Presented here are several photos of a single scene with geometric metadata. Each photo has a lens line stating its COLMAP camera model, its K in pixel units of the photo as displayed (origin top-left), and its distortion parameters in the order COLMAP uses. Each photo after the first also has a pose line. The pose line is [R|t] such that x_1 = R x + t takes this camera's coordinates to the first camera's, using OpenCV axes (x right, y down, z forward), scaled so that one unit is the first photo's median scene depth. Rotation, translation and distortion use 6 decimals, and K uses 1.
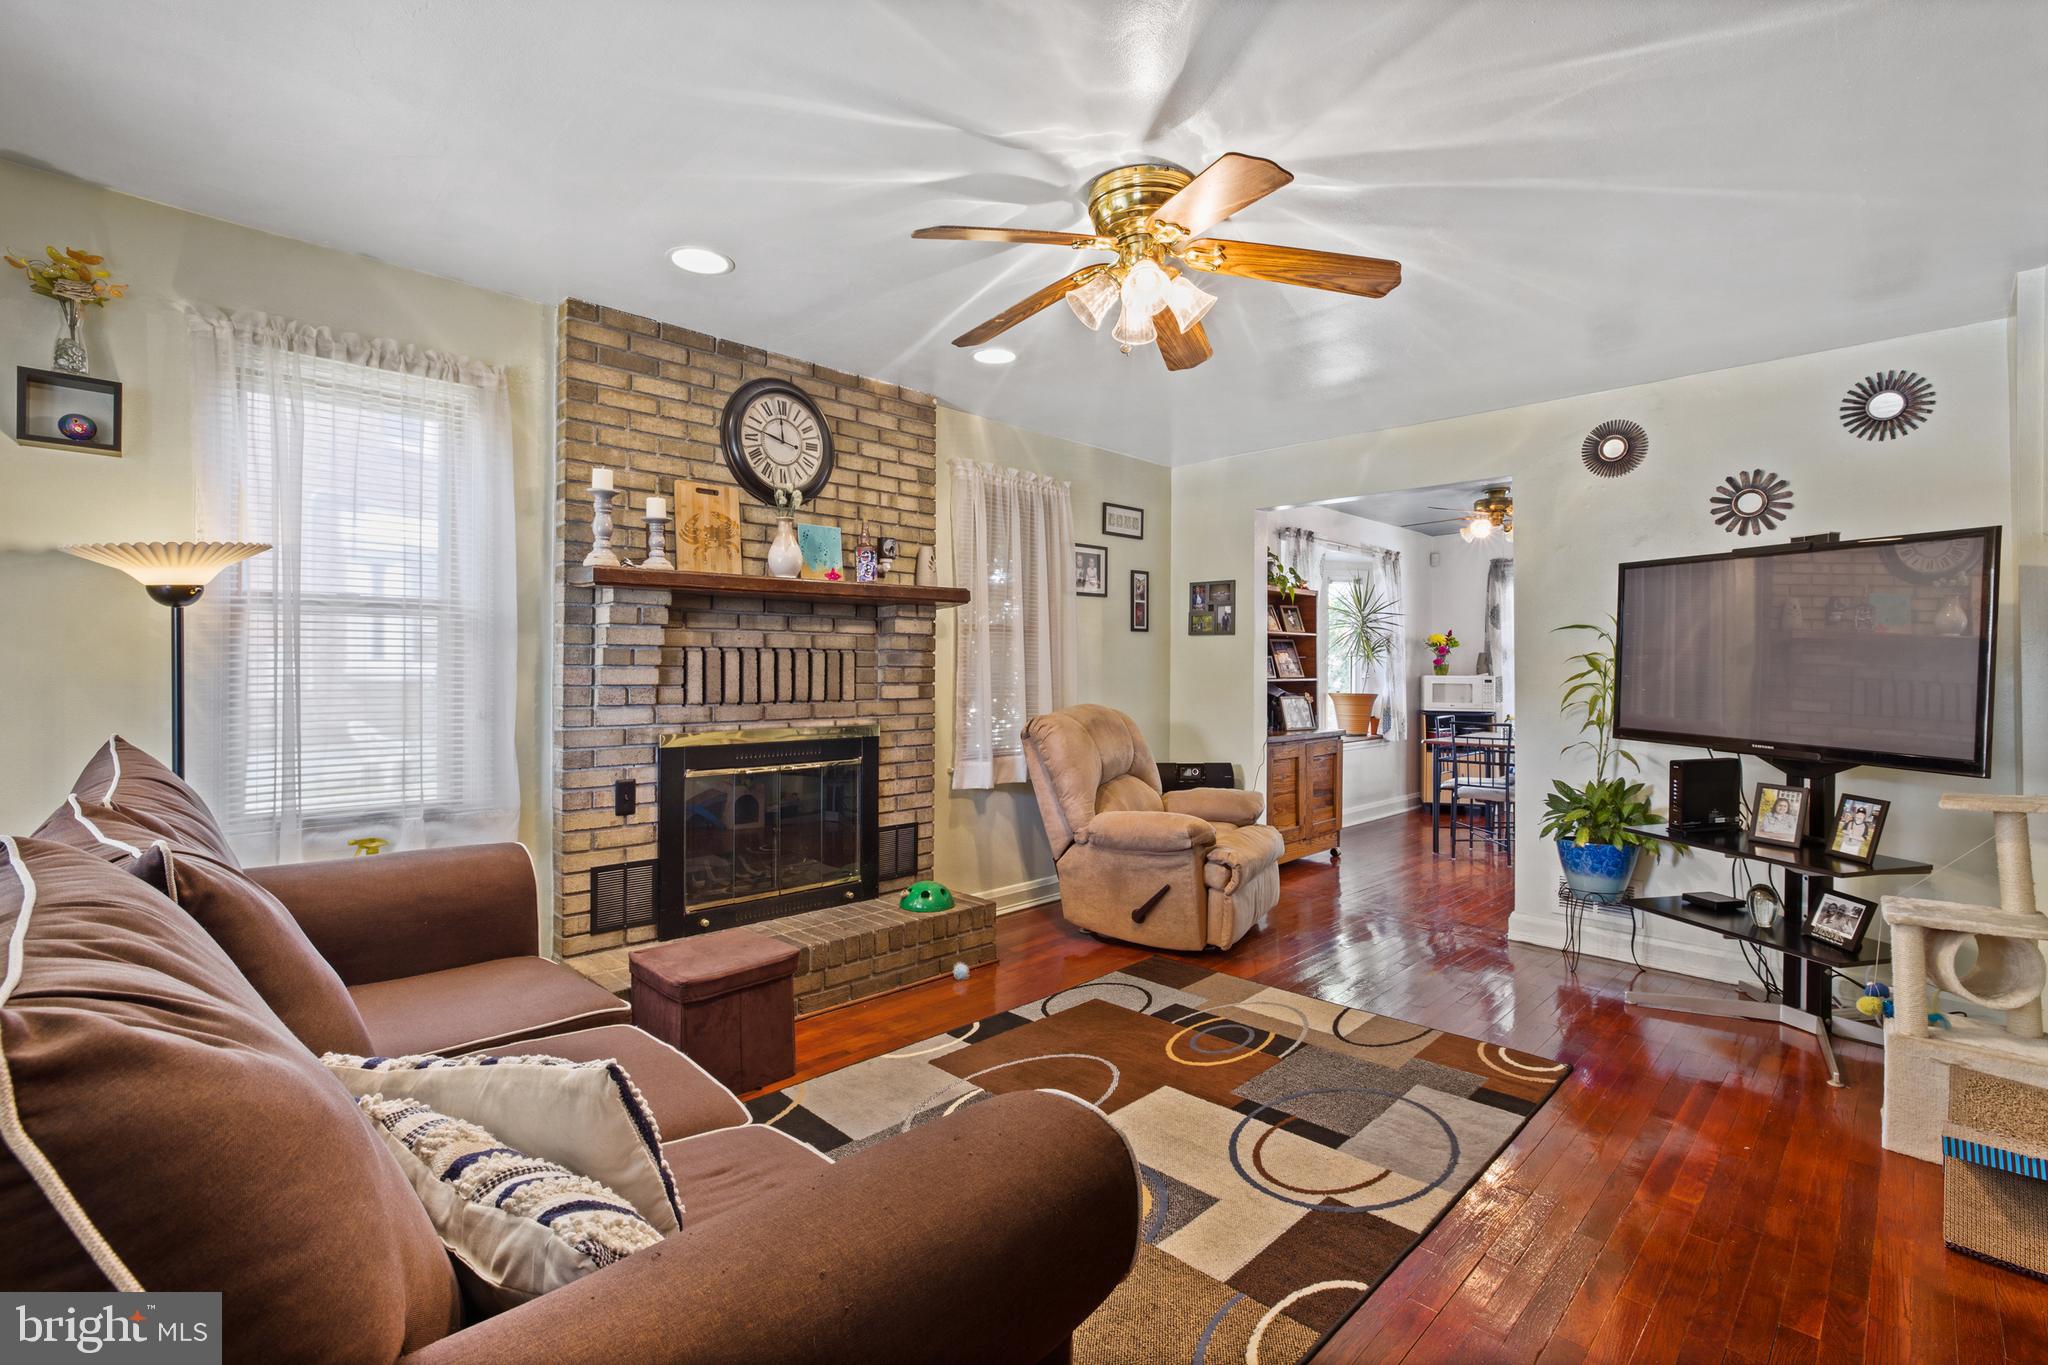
lens RADIAL K [[928.7, 0, 1012.5], [0, 928.7, 667.5], [0, 0, 1]] dist [-0.010591, 0.001401]
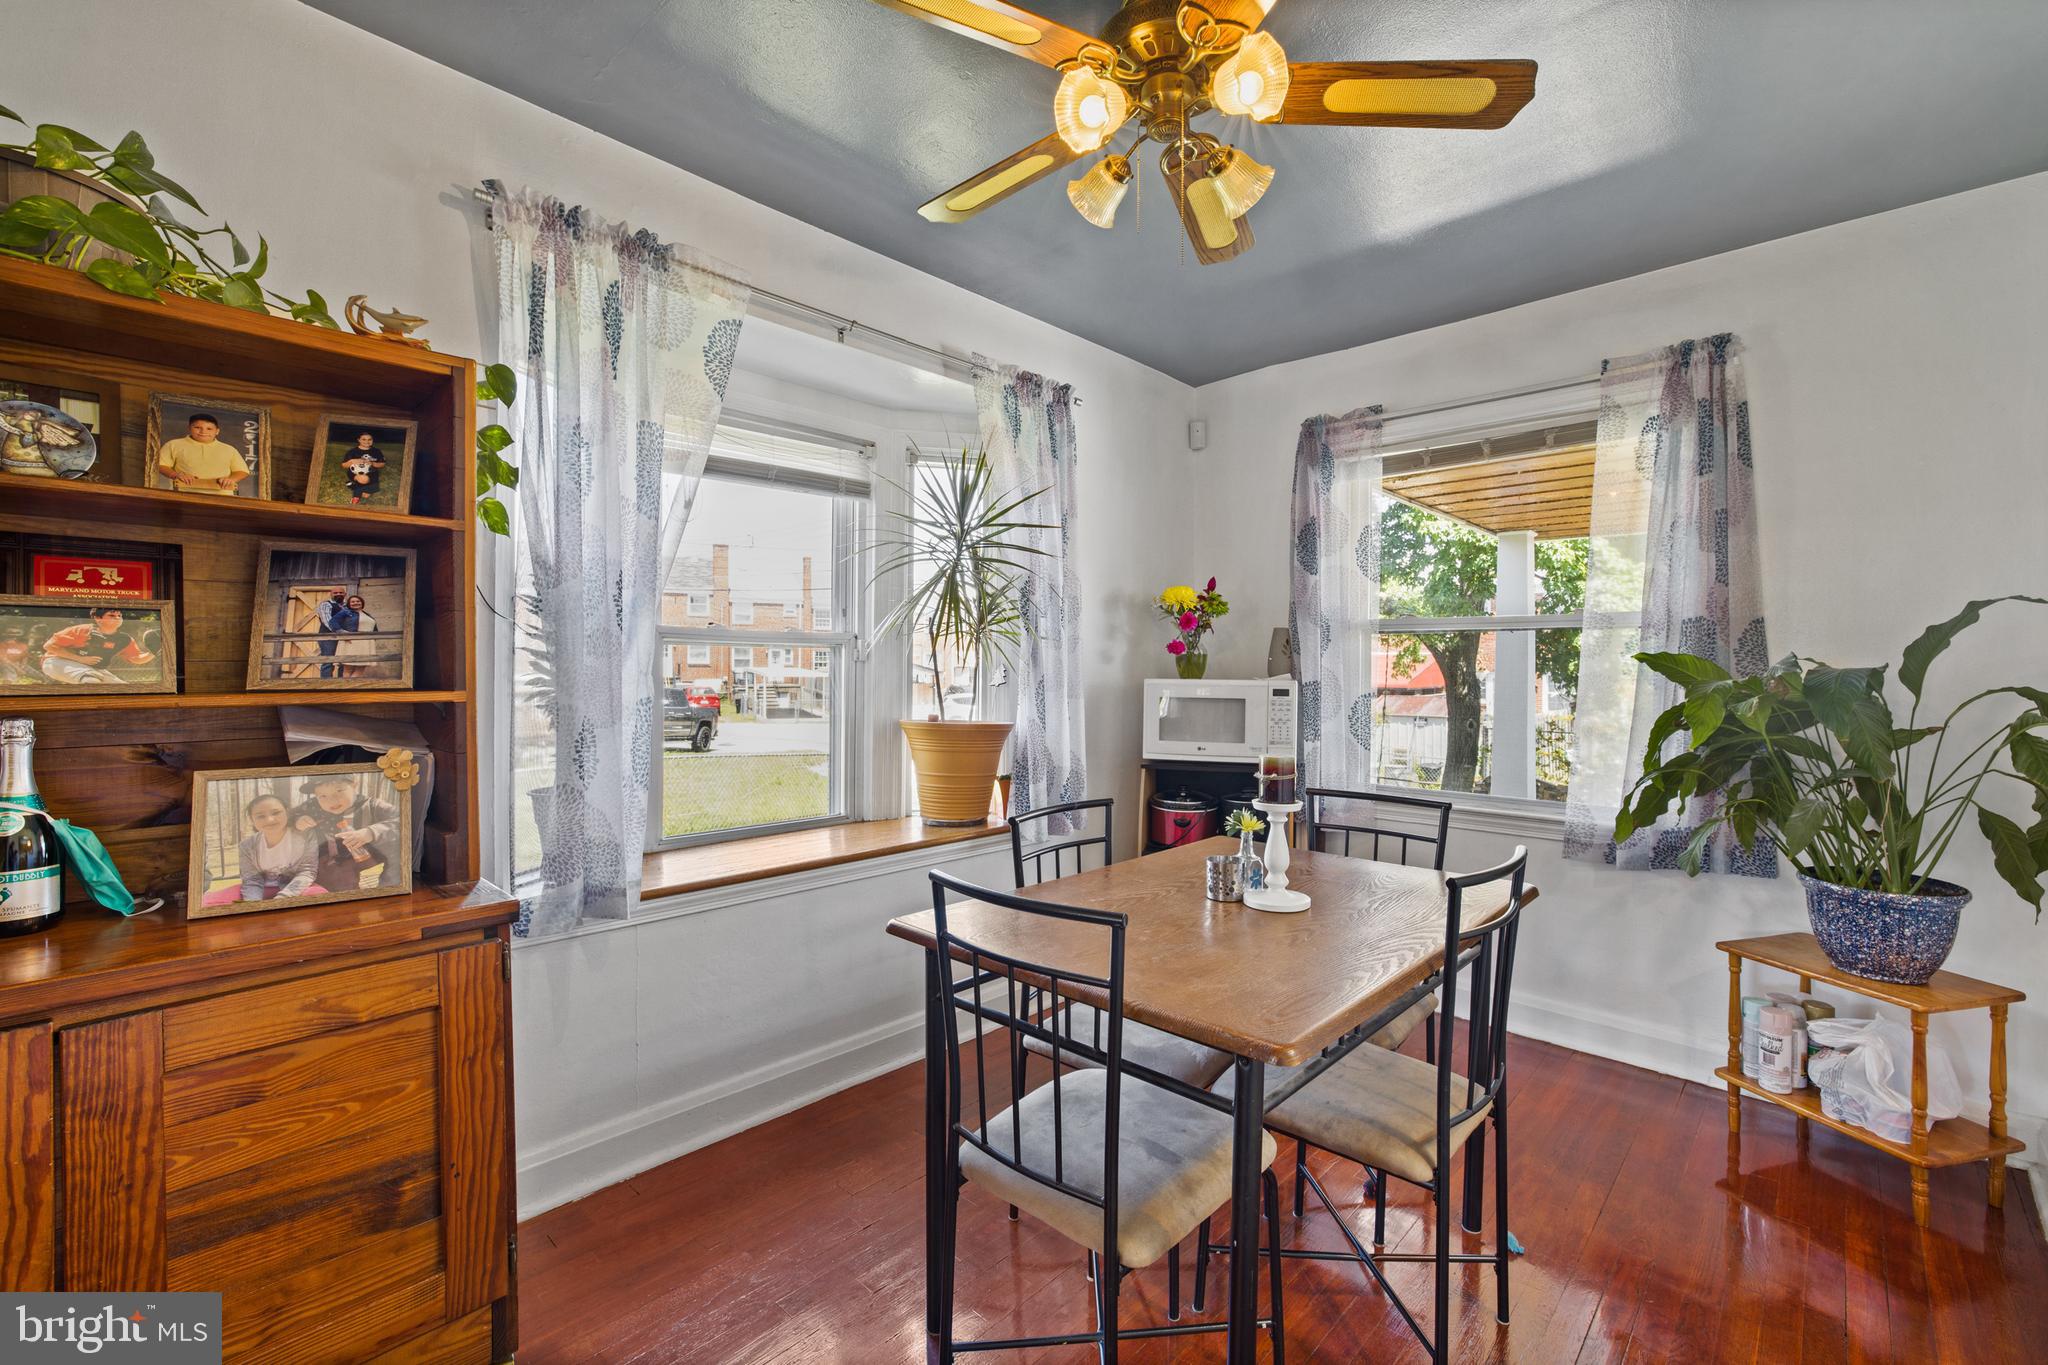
lens RADIAL K [[875.5, 0, 1020.0], [0, 875.5, 676.9], [0, 0, 1]] dist [-0.015888, 0.002160]
pose [[0.999885, 0.001277, 0.015126, 0.875678], [-0.001419, 0.999956, 0.009324, 0.008929], [-0.015113, -0.009344, 0.999842, 1.358212]]
